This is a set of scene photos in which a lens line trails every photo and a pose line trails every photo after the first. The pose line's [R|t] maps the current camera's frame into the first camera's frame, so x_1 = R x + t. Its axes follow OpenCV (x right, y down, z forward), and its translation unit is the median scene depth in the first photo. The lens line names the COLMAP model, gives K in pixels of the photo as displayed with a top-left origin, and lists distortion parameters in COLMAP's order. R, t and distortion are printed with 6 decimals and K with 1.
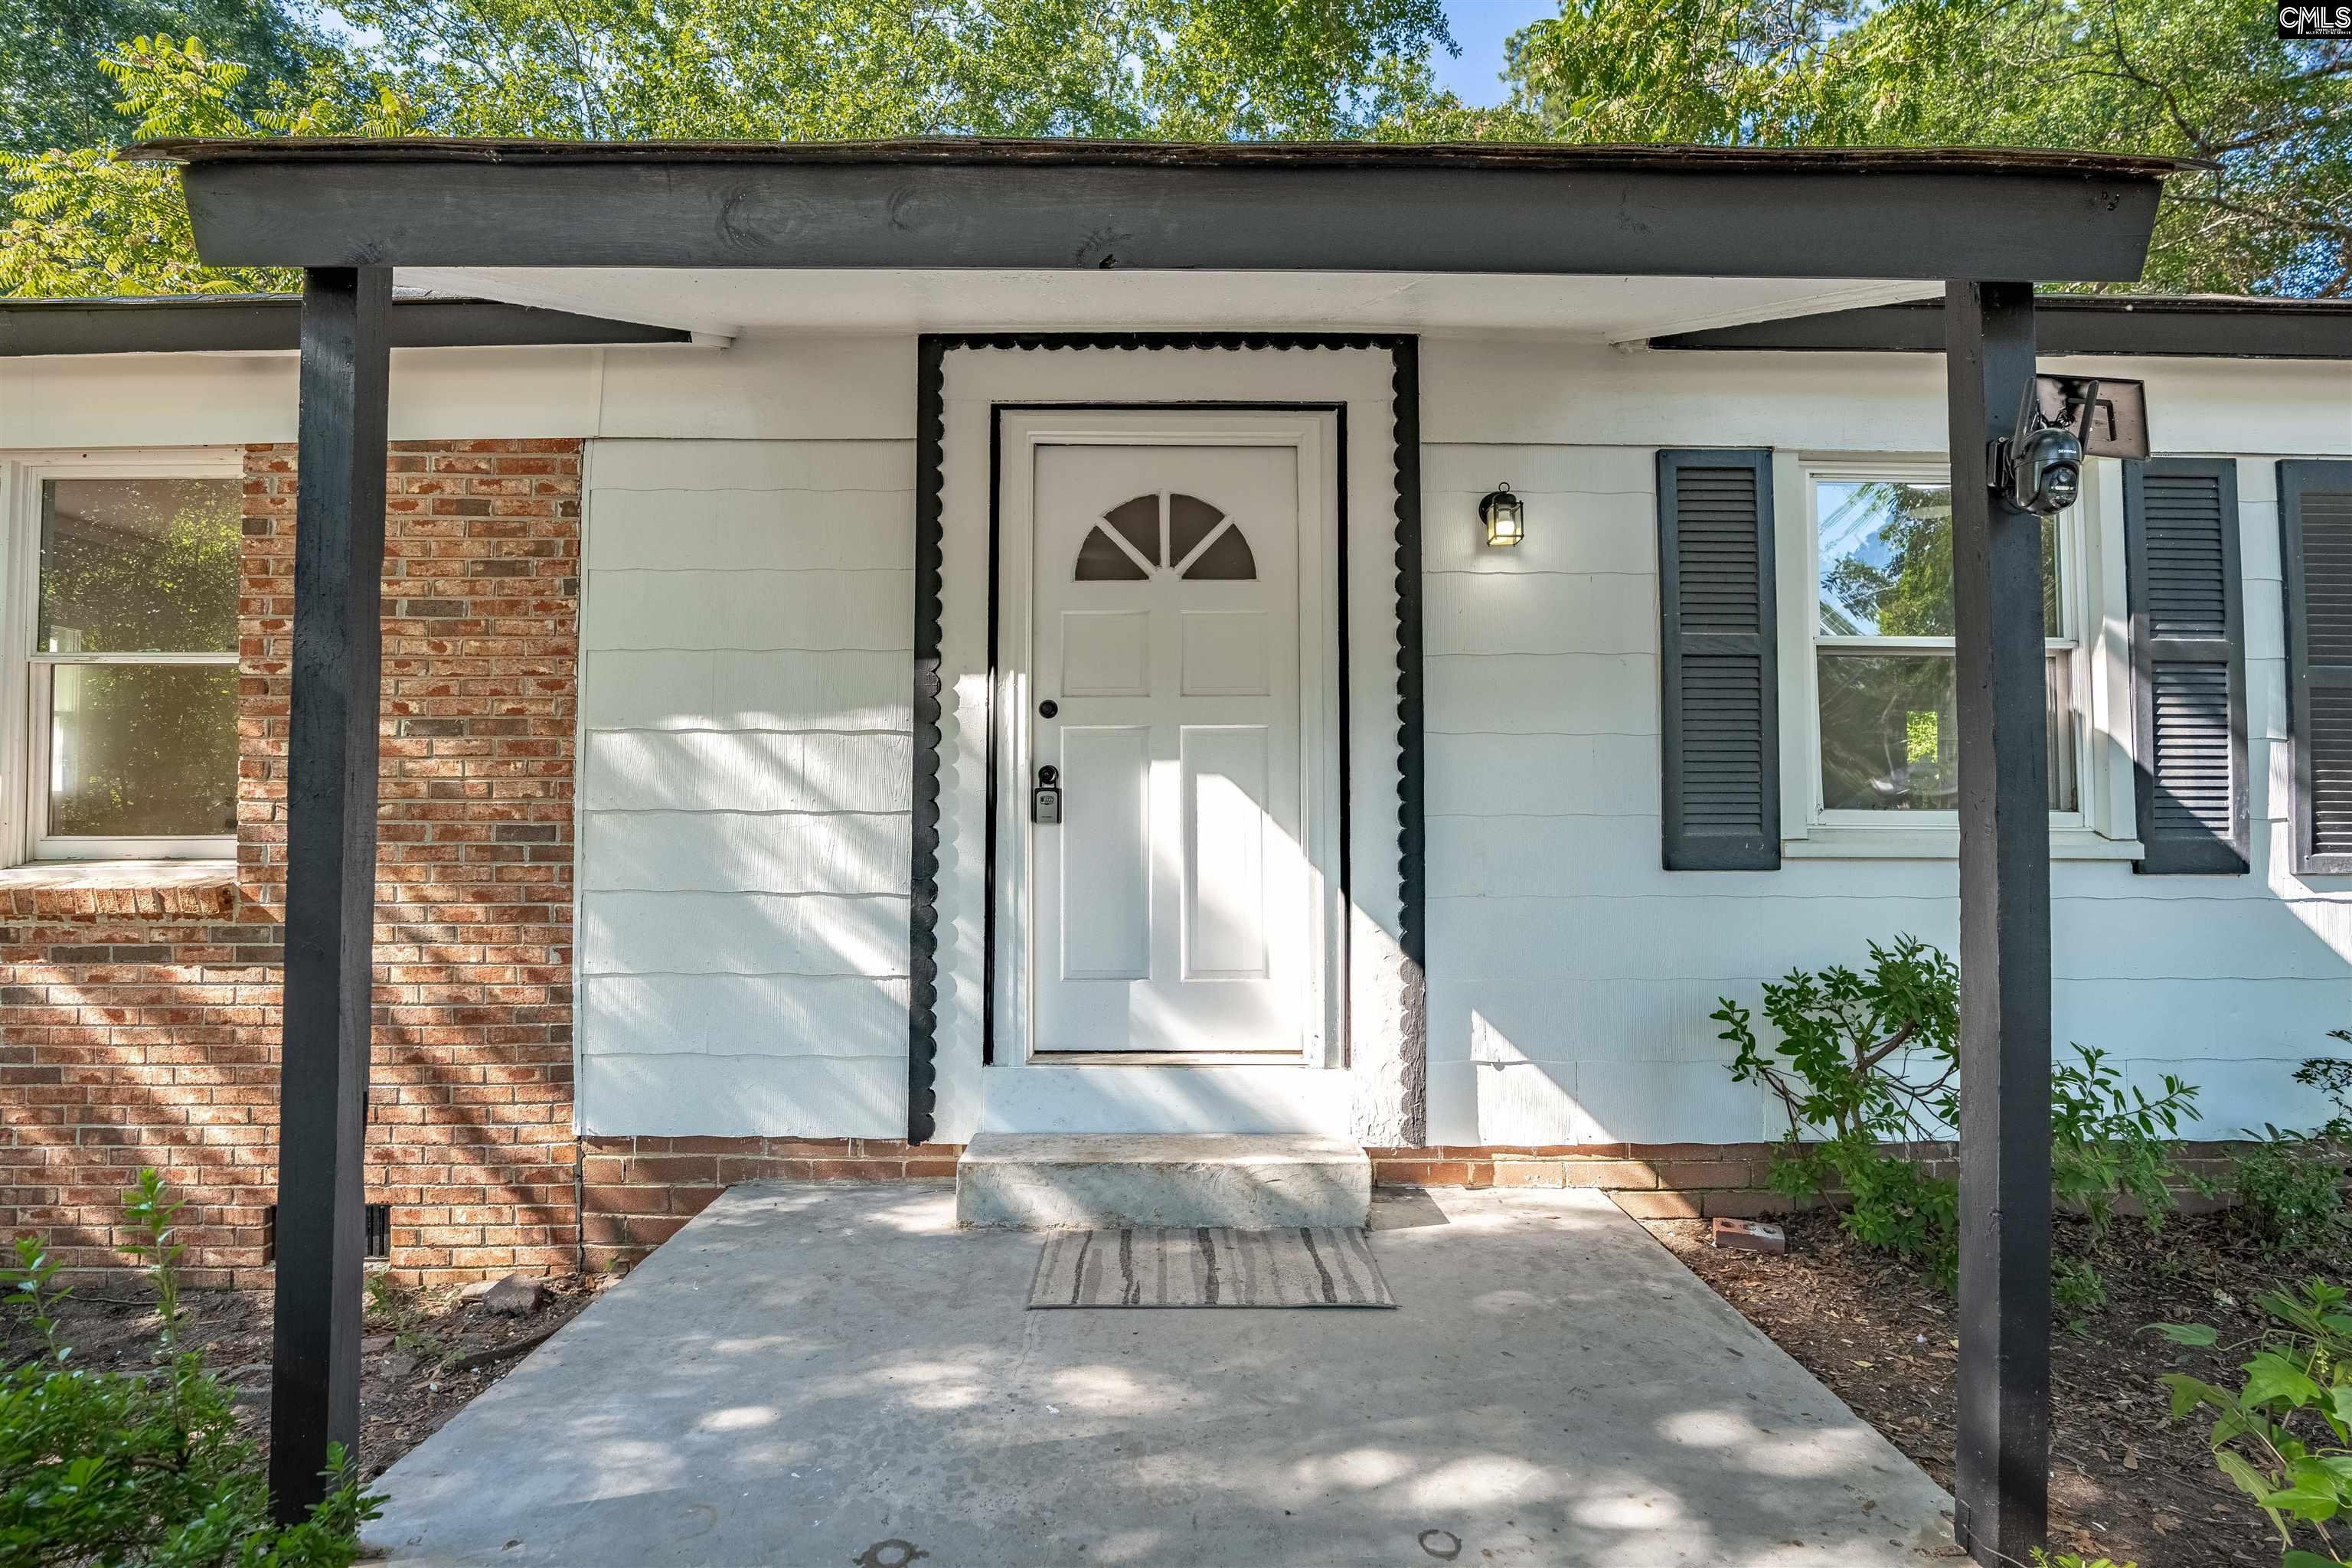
lens RADIAL K [[1140.8, 0, 1176.5], [0, 1140.8, 801.1], [0, 0, 1]] dist [-0.049901, 0.019384]
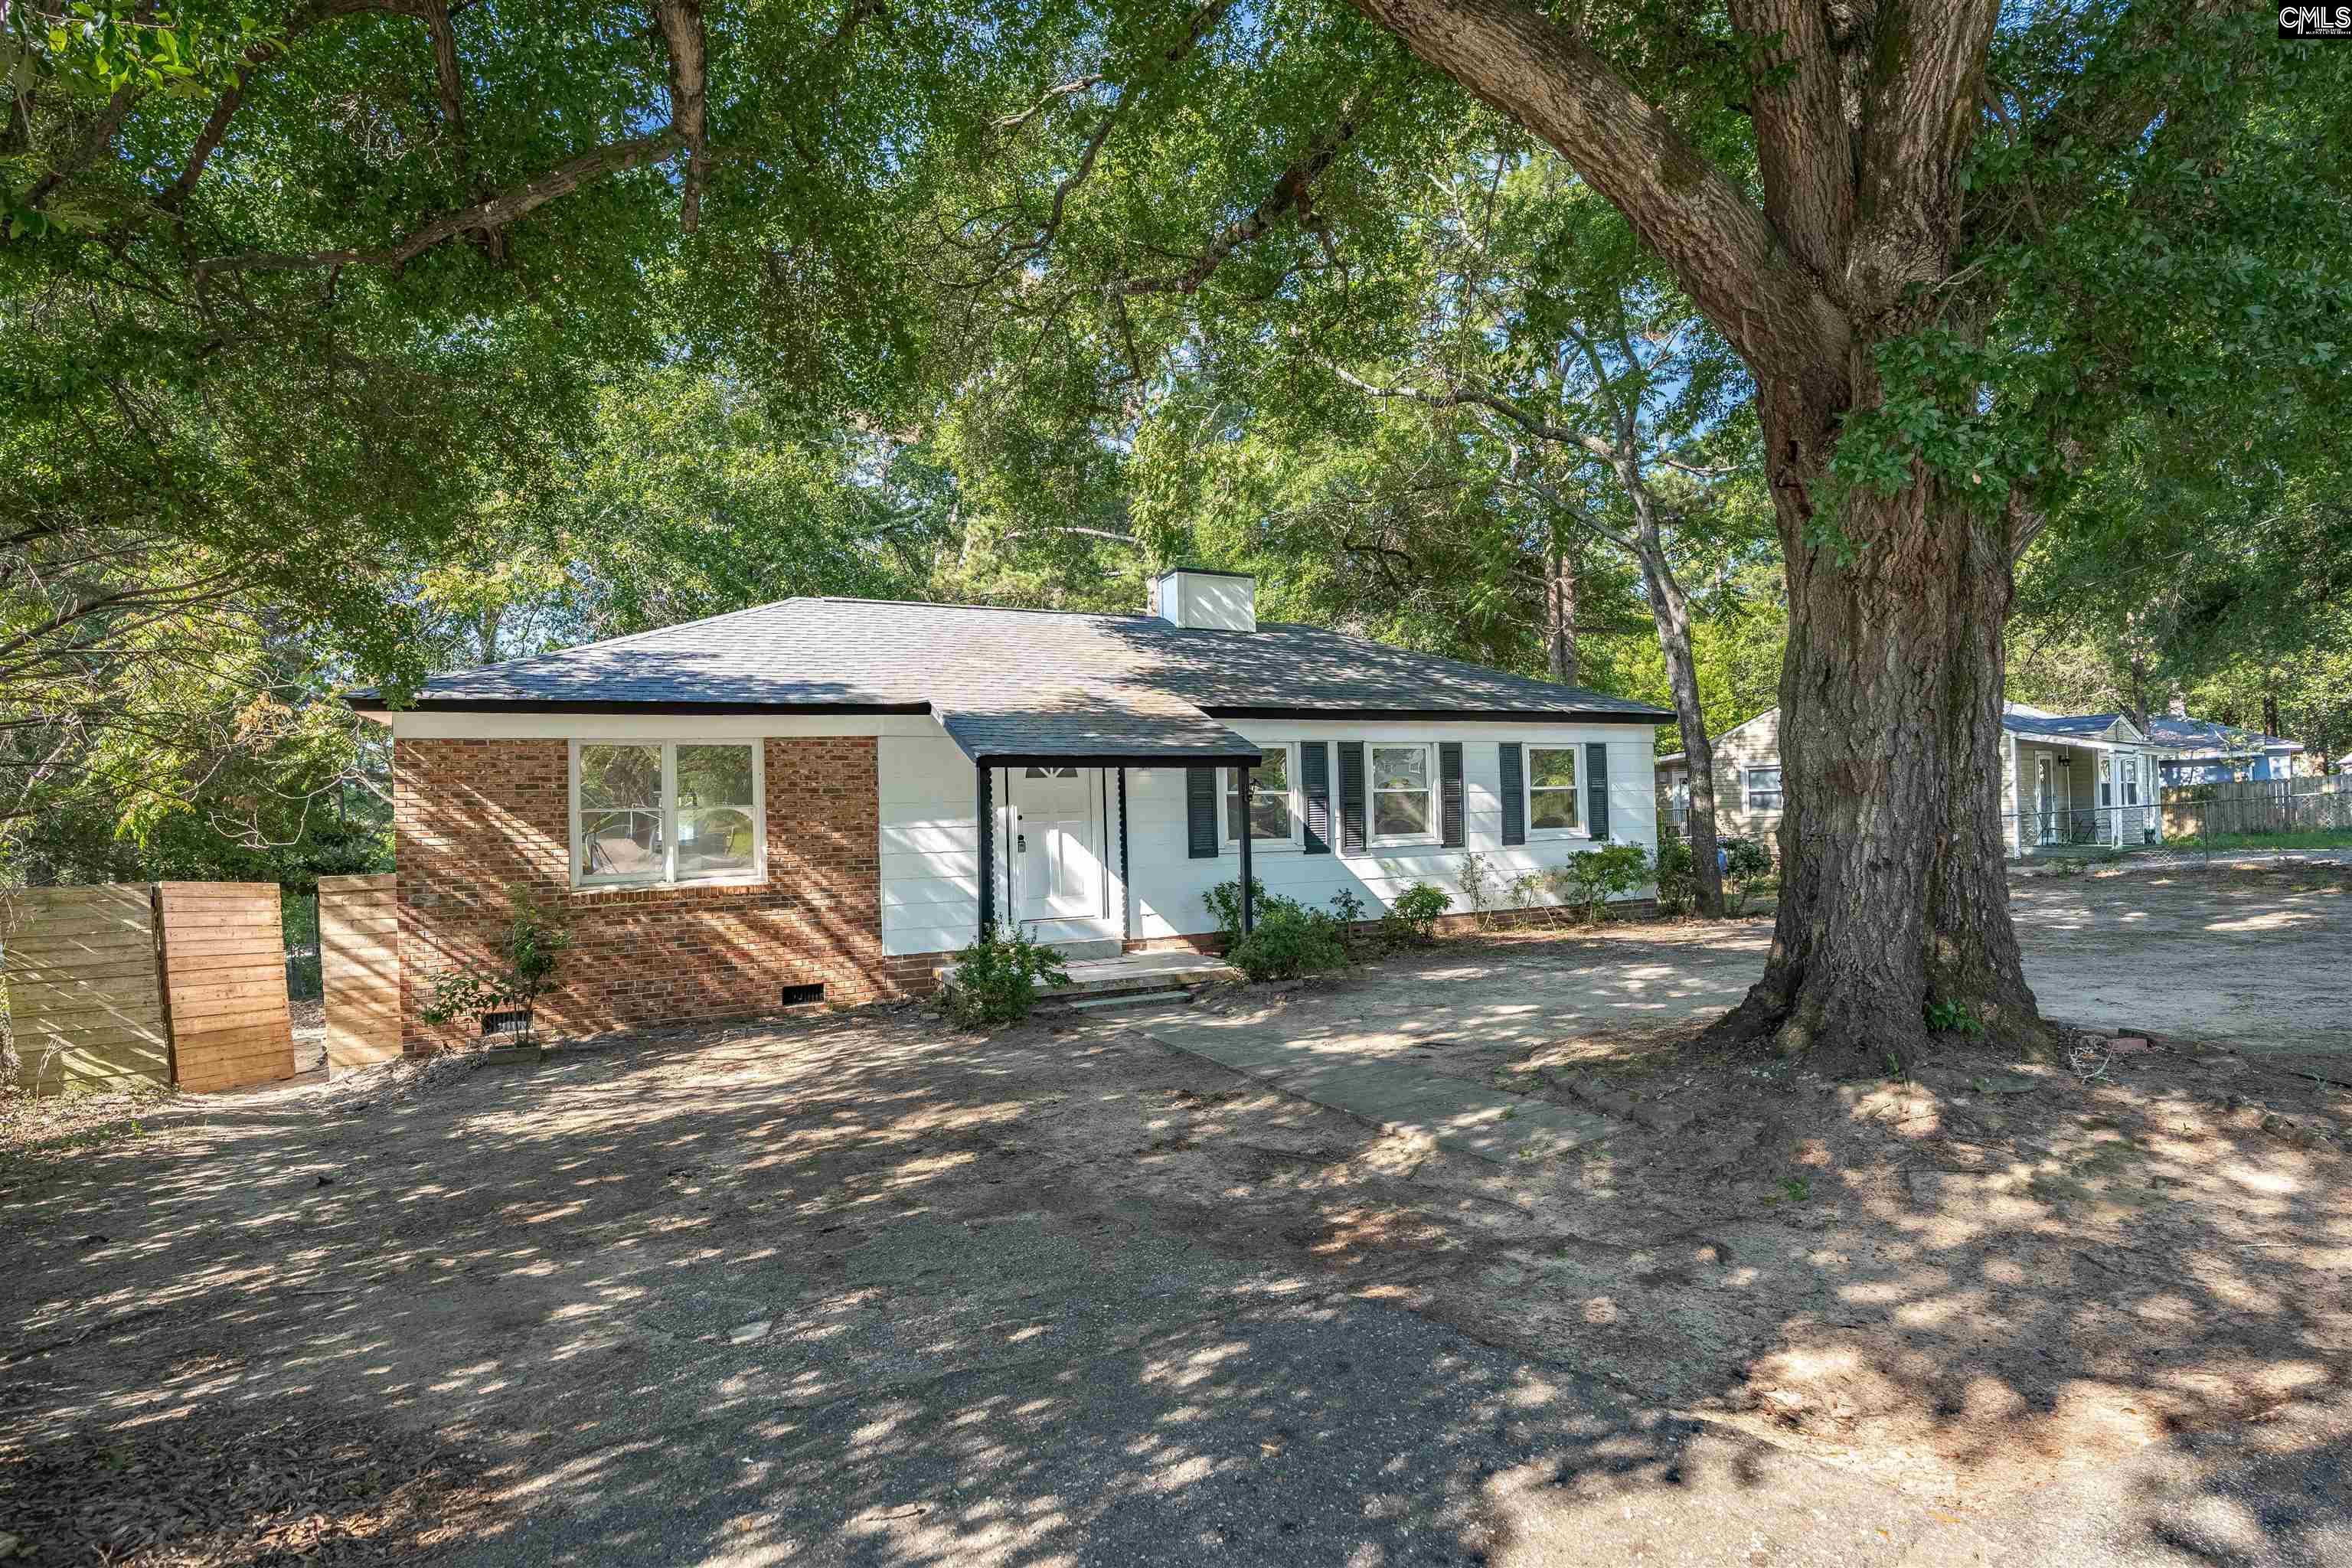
lens RADIAL K [[1140.8, 0, 1176.5], [0, 1140.8, 801.1], [0, 0, 1]] dist [-0.049901, 0.019384]
pose [[0.901891, -0.021683, 0.431419, -1.169267], [0.015888, 0.999729, 0.017031, -0.183745], [-0.431672, -0.008506, 0.901991, -2.264020]]
